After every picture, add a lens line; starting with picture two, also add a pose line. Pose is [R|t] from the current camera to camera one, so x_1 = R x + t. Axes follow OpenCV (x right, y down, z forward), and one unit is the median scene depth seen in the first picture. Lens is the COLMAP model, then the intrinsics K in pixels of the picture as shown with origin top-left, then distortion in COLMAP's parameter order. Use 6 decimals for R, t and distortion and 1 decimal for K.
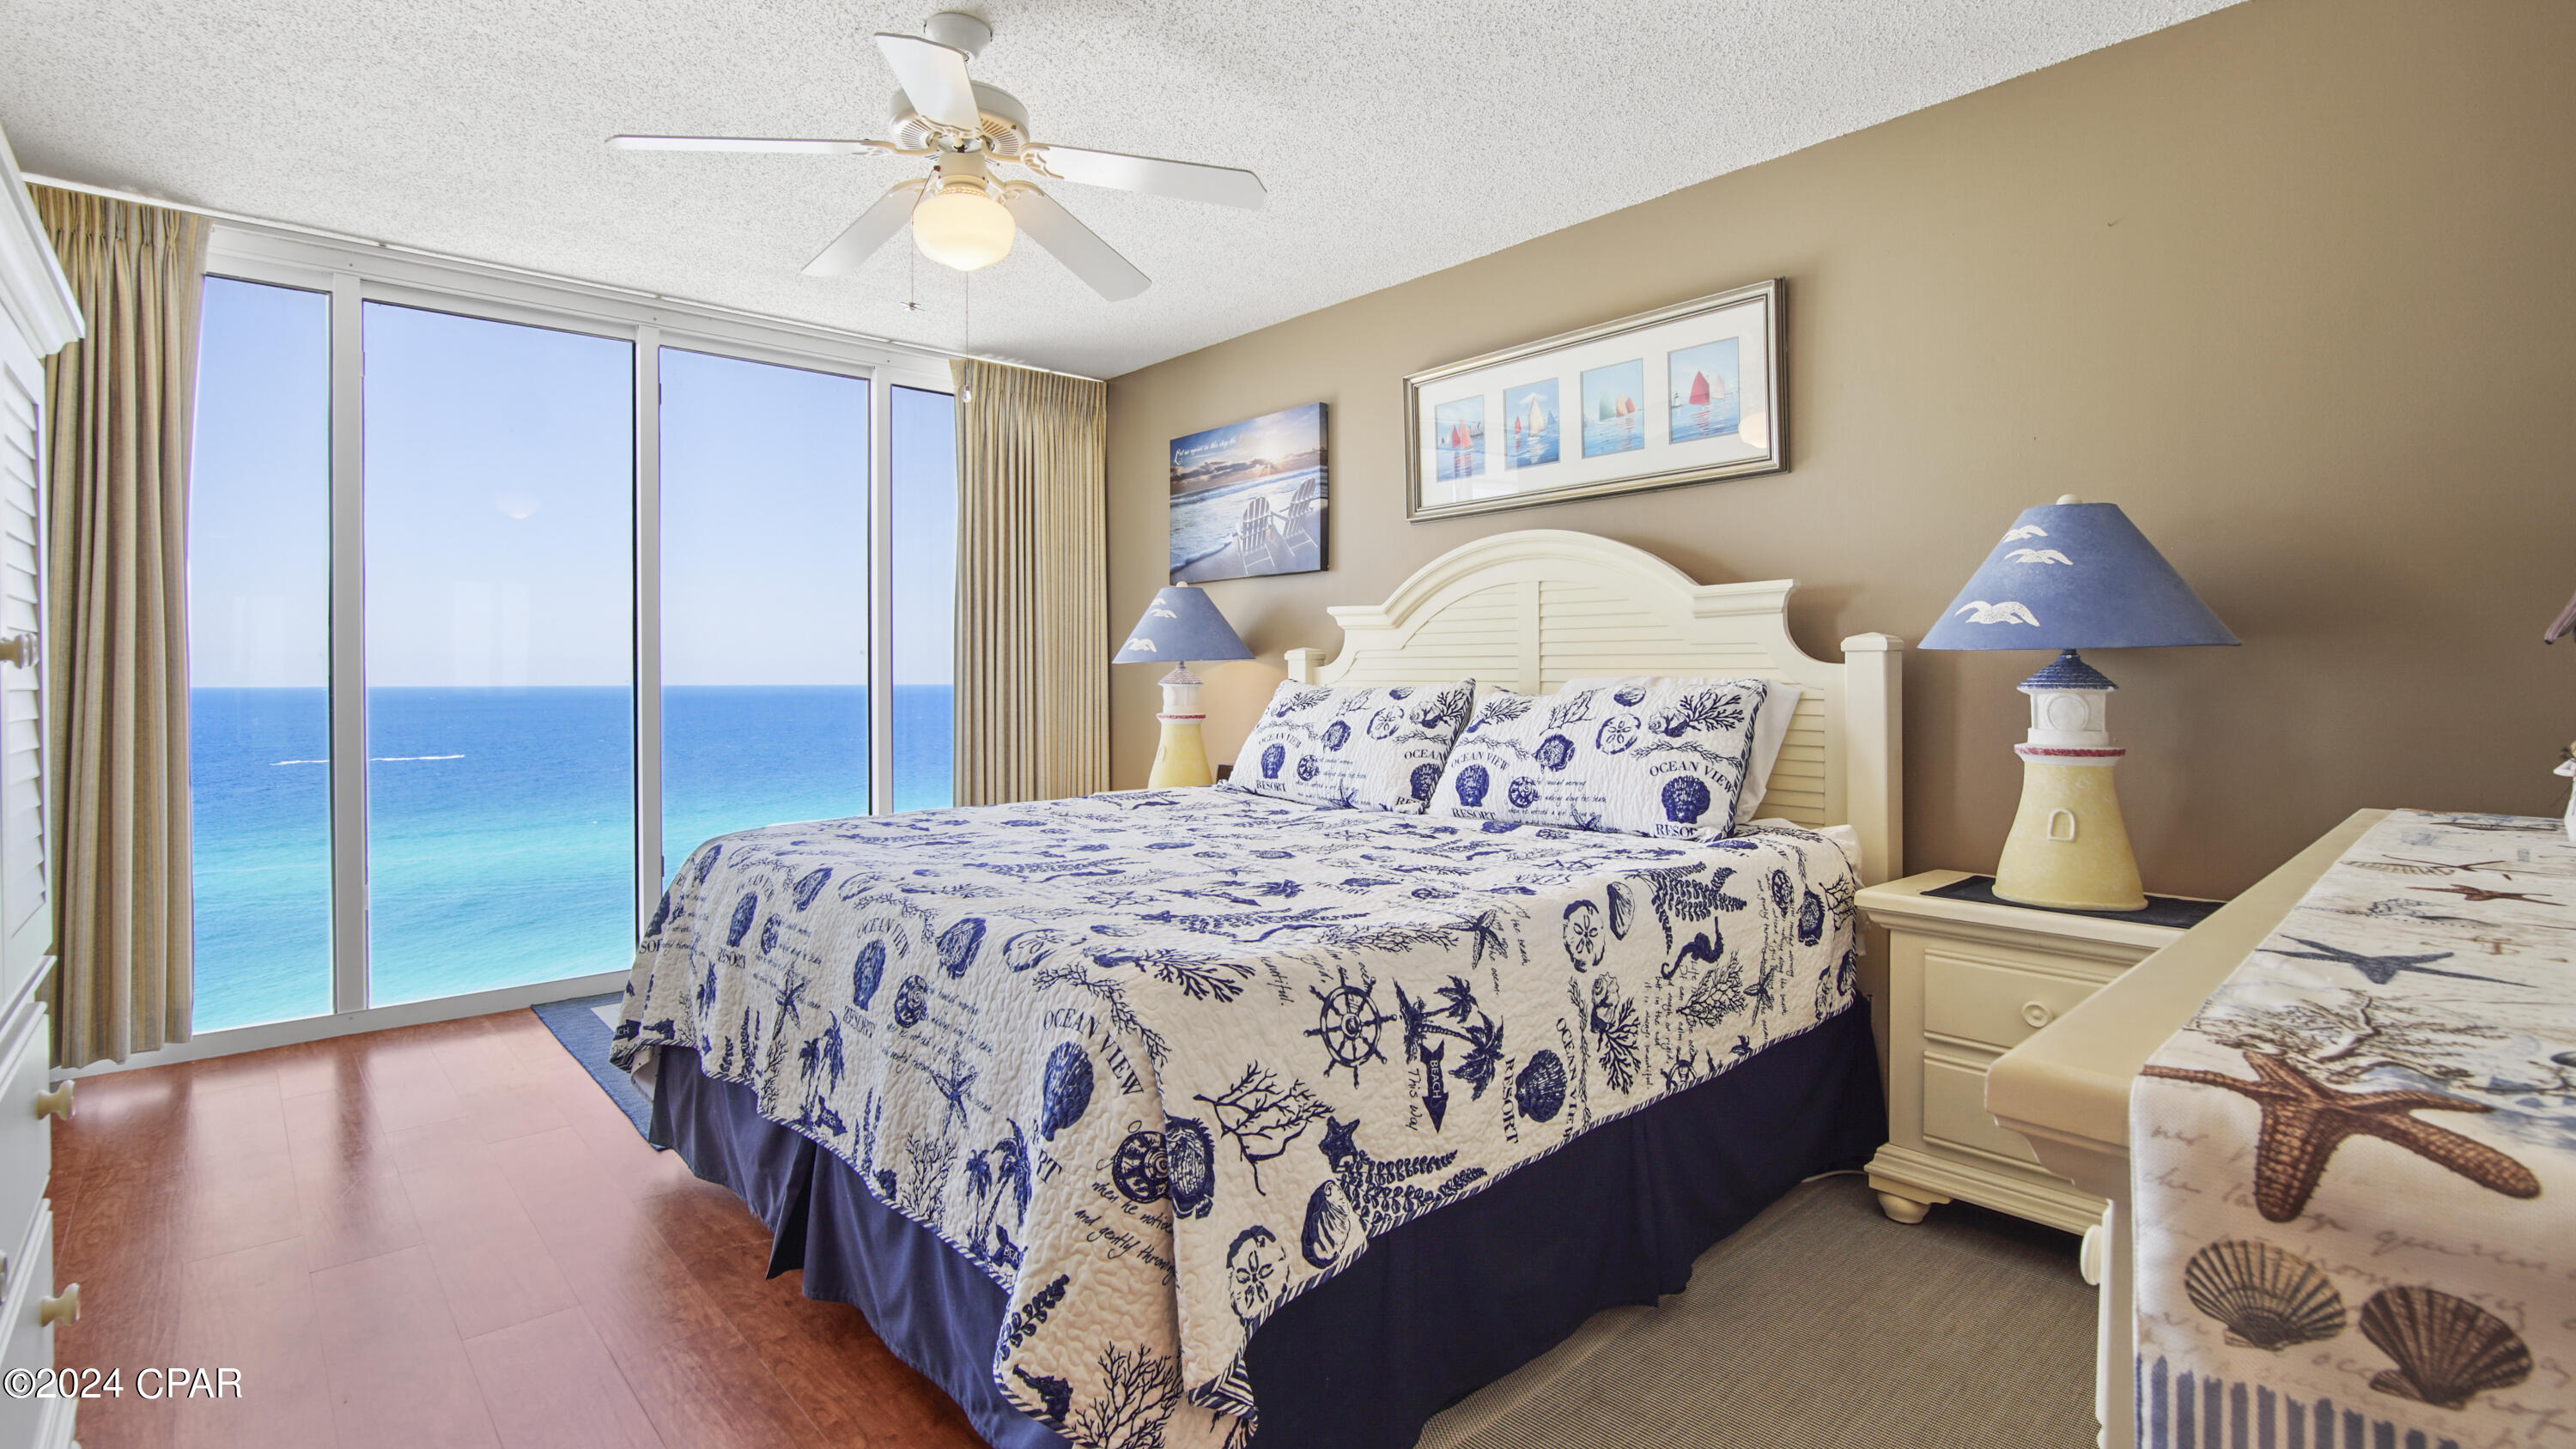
lens RADIAL K [[1238.7, 0, 1291.7], [0, 1238.7, 705.3], [0, 0, 1]] dist [-0.000599, 0.002869]
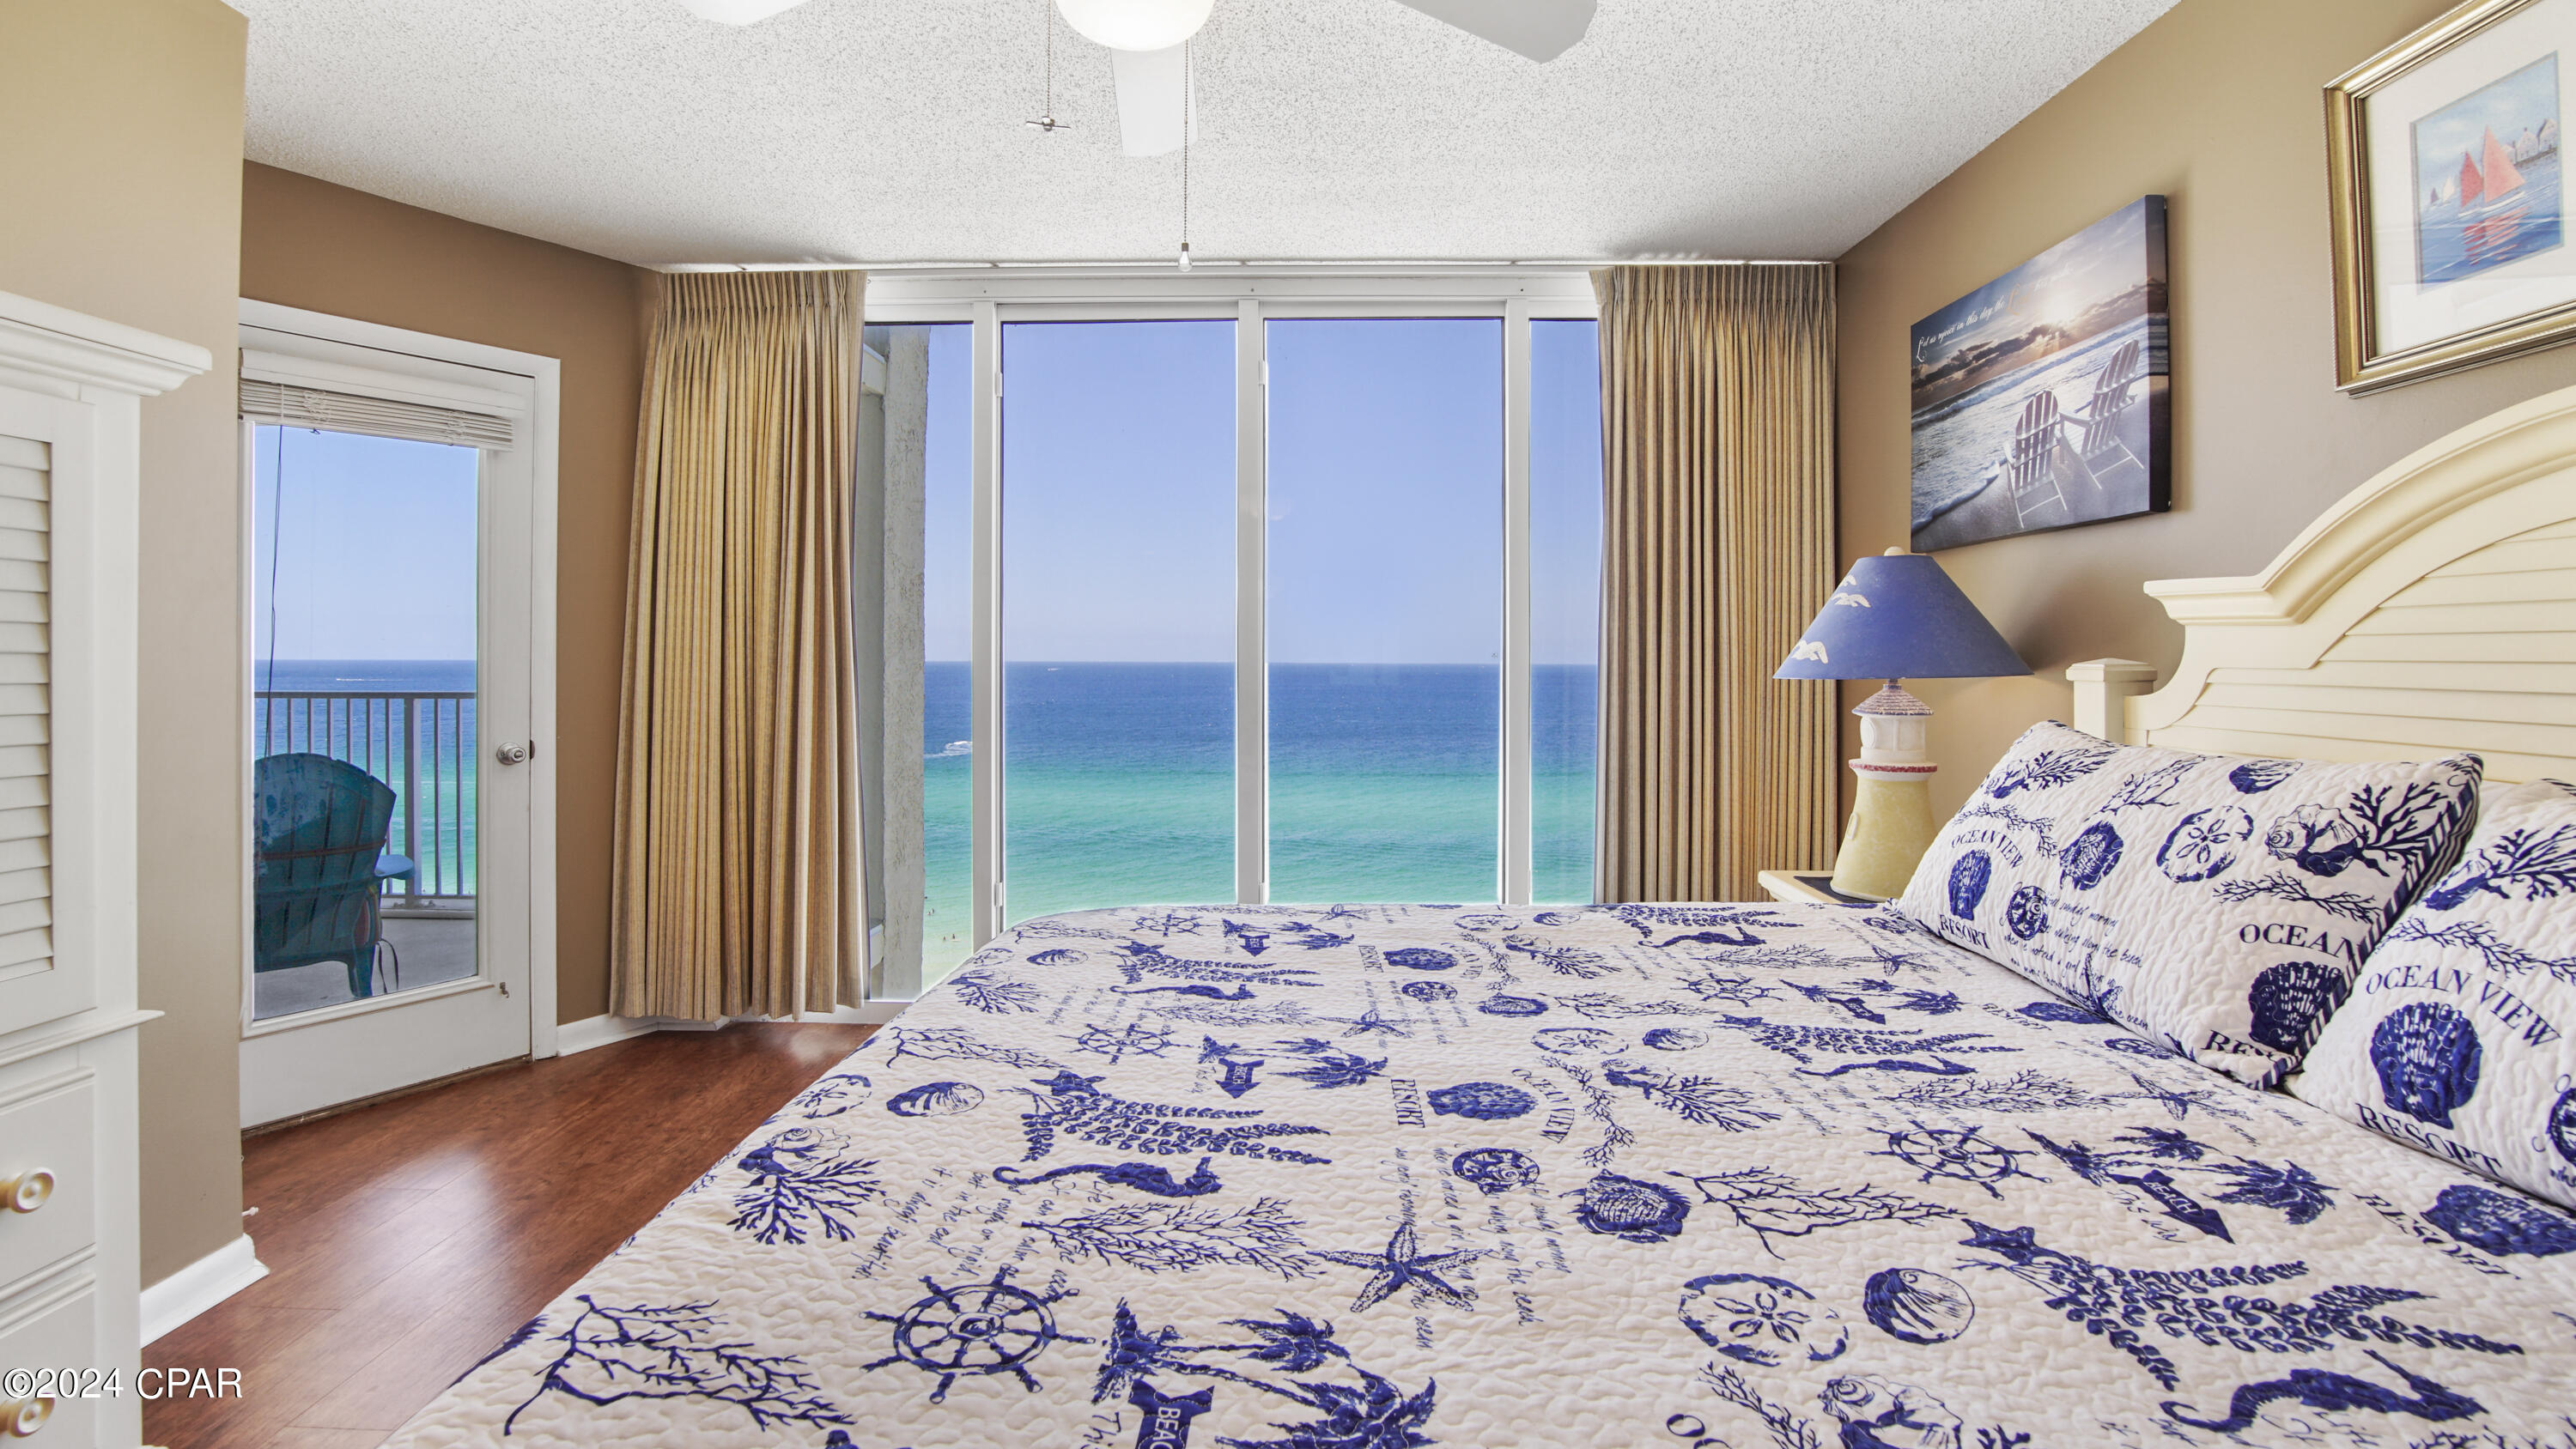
lens RADIAL K [[1238.7, 0, 1269.8], [0, 1238.7, 663.2], [0, 0, 1]] dist [-0.000599, 0.002869]
pose [[0.739616, 0.002893, -0.673023, 0.111639], [-0.013470, 0.999854, -0.010505, -0.036647], [0.672894, 0.016835, 0.739547, 0.390632]]
